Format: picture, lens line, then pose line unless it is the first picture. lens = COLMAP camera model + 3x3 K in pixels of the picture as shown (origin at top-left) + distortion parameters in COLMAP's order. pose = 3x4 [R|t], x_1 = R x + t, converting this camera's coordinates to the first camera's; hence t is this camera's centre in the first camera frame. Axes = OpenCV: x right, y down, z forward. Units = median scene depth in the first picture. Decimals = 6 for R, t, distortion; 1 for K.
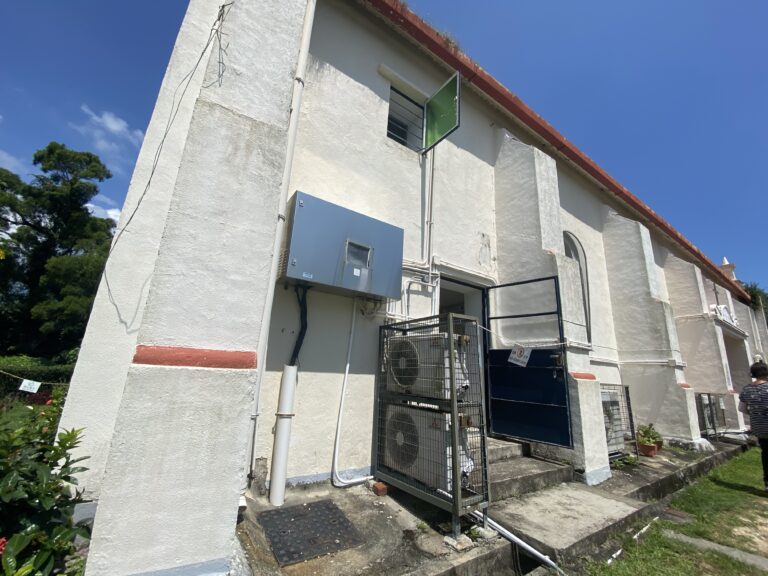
lens RADIAL K [[309.0, 0, 380.9], [0, 309.0, 293.1], [0, 0, 1]] dist [0.016255, -0.016478]
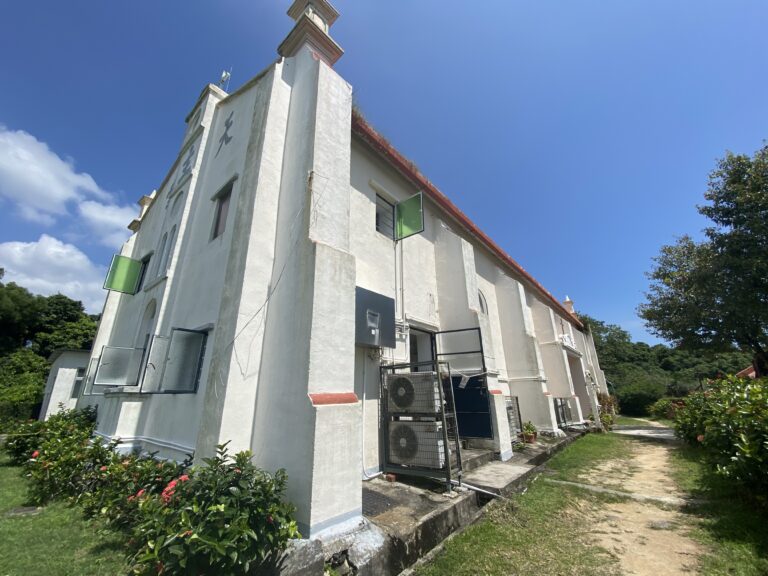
lens RADIAL K [[309.0, 0, 380.9], [0, 309.0, 293.1], [0, 0, 1]] dist [0.016255, -0.016478]
pose [[0.955300, 0.026662, 0.294435, -0.355944], [-0.006402, 0.997557, -0.069560, -0.111808], [-0.295570, 0.064565, 0.953137, -0.333437]]
